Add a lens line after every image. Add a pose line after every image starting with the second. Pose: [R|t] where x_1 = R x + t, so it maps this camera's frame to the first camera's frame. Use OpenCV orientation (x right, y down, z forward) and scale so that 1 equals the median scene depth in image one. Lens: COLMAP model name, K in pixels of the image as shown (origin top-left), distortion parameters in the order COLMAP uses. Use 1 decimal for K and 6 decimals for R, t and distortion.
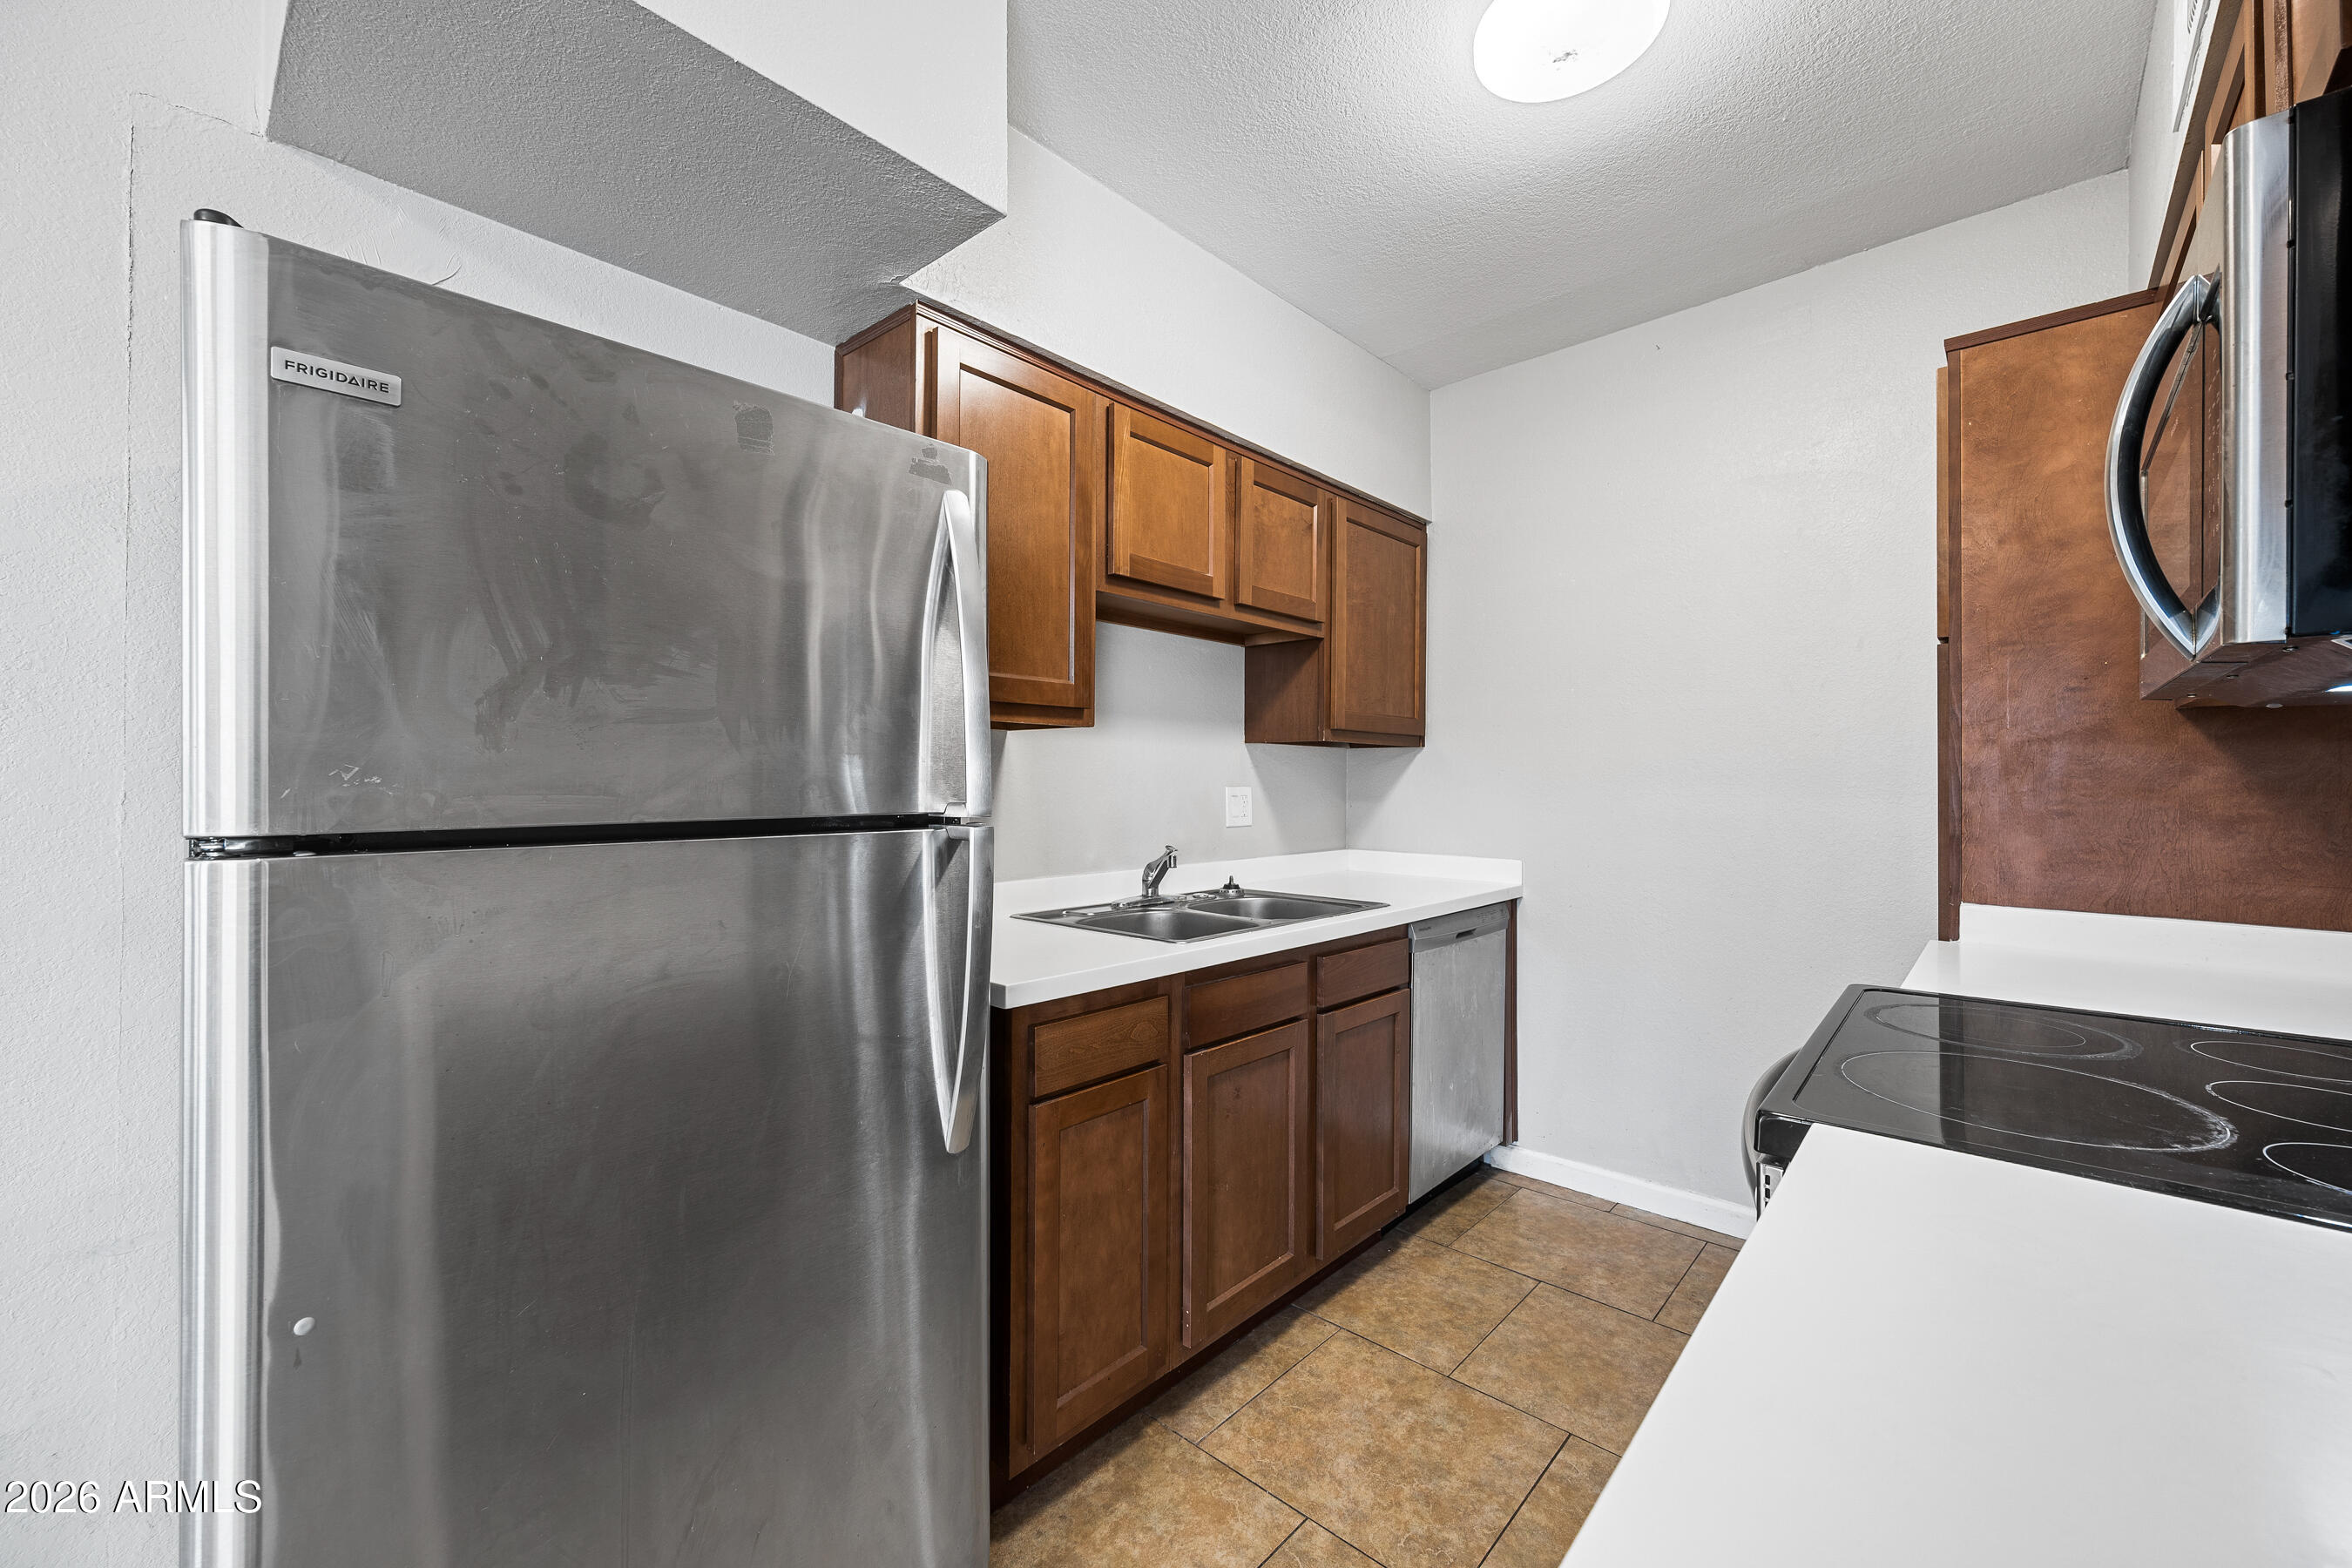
lens RADIAL K [[926.2, 0, 1177.2], [0, 926.2, 778.3], [0, 0, 1]] dist [0.000498, 0.000174]
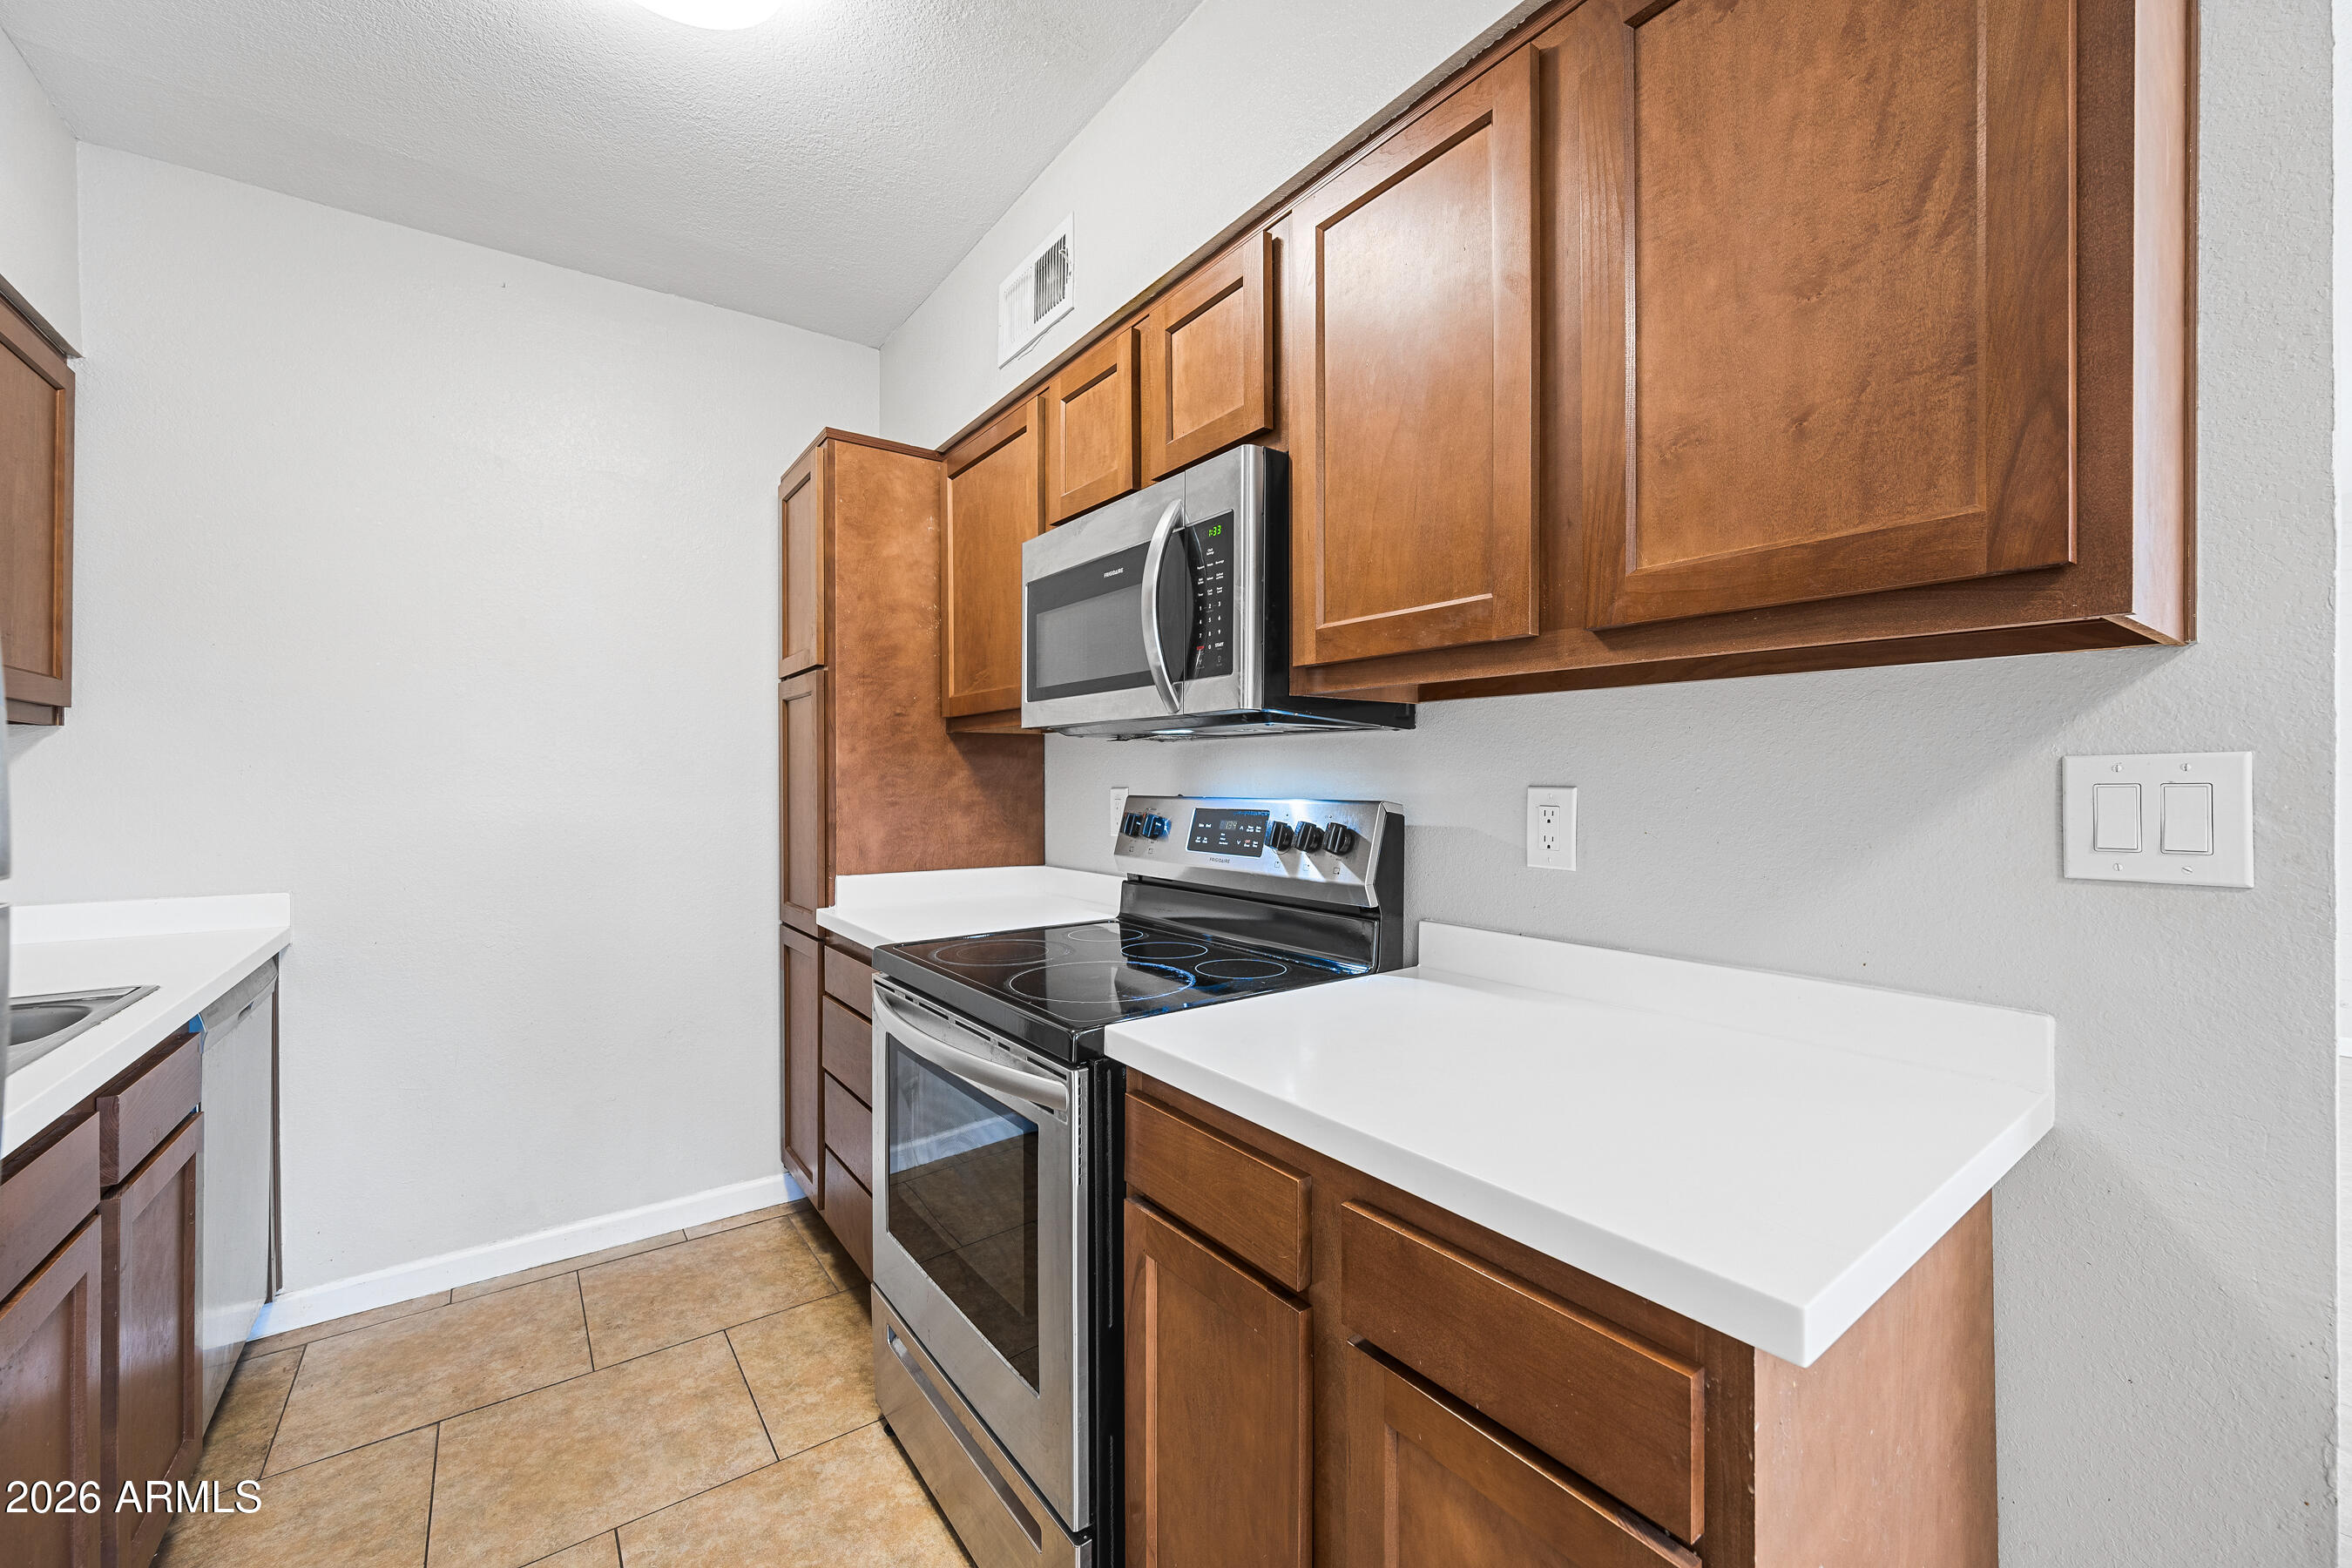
lens RADIAL K [[926.2, 0, 1172.0], [0, 926.2, 784.4], [0, 0, 1]] dist [0.000498, 0.000174]
pose [[0.197621, -0.005967, 0.980260, -0.238949], [-0.000362, 0.999981, 0.006160, 0.000394], [-0.980278, -0.001572, 0.197615, 0.231560]]
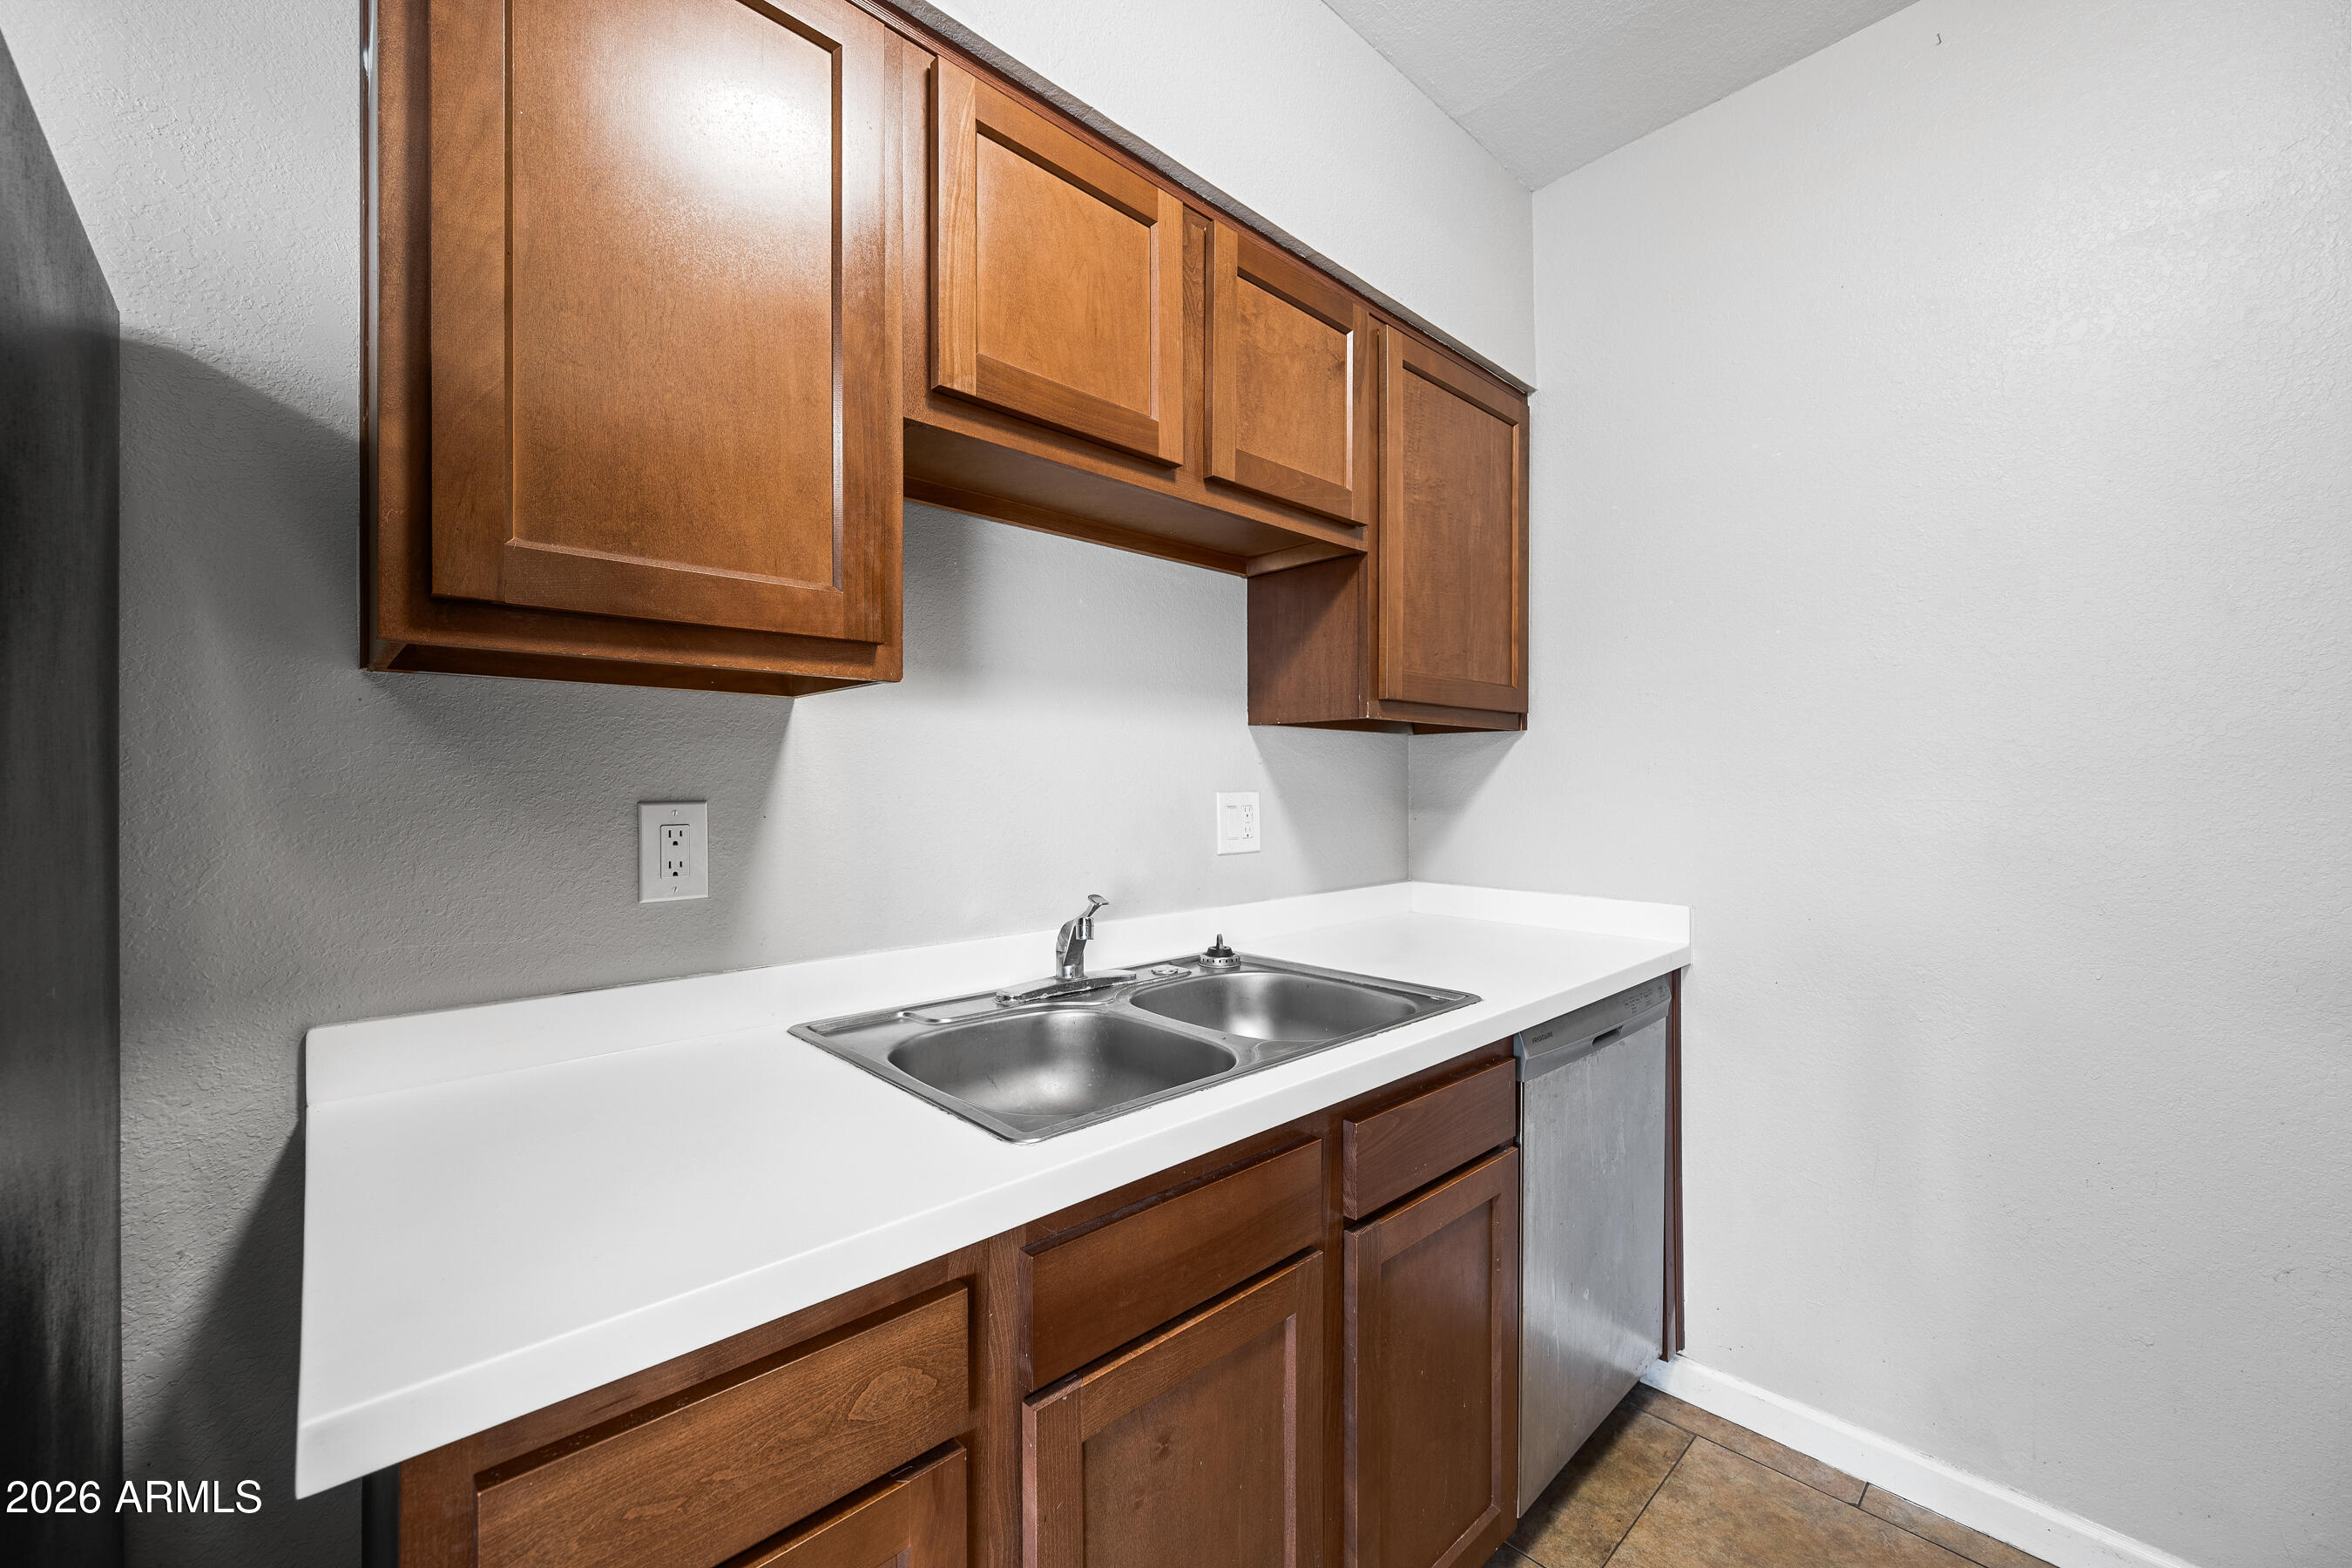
lens RADIAL K [[926.2, 0, 1179.9], [0, 926.2, 780.6], [0, 0, 1]] dist [0.000498, 0.000174]
pose [[0.997447, -0.006286, -0.071135, 0.087172], [0.006331, 0.999980, 0.000399, 0.000720], [0.071131, -0.000848, 0.997467, 0.422201]]
